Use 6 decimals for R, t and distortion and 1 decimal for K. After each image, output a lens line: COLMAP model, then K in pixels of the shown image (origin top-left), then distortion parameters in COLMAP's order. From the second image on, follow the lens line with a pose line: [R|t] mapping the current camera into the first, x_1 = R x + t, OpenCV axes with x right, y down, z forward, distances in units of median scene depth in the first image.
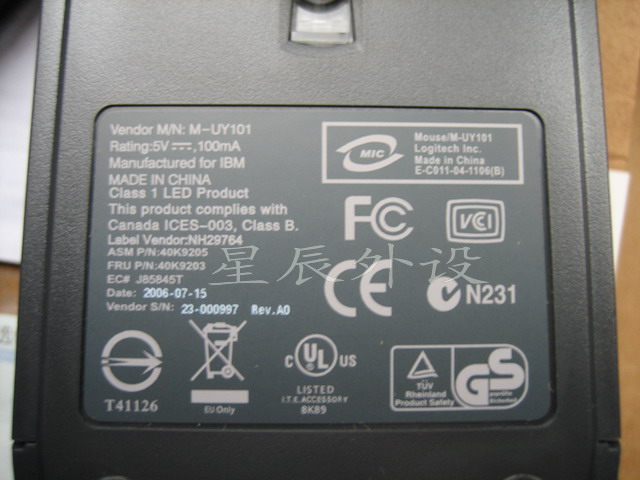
lens RADIAL K [[689.8, 0, 320.1], [0, 689.8, 239.2], [0, 0, 1]] dist [-0.090830, 0.000000]
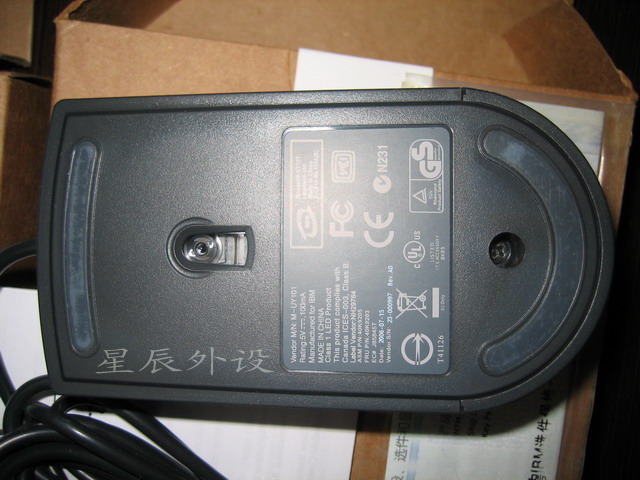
lens RADIAL K [[689.8, 0, 319.1], [0, 689.8, 239.7], [0, 0, 1]] dist [-0.090830, 0.000000]
pose [[0.002778, -0.999870, 0.015895, -0.002821], [0.999129, 0.002114, -0.041679, -0.014478], [0.041640, 0.015997, 0.999005, -0.894974]]
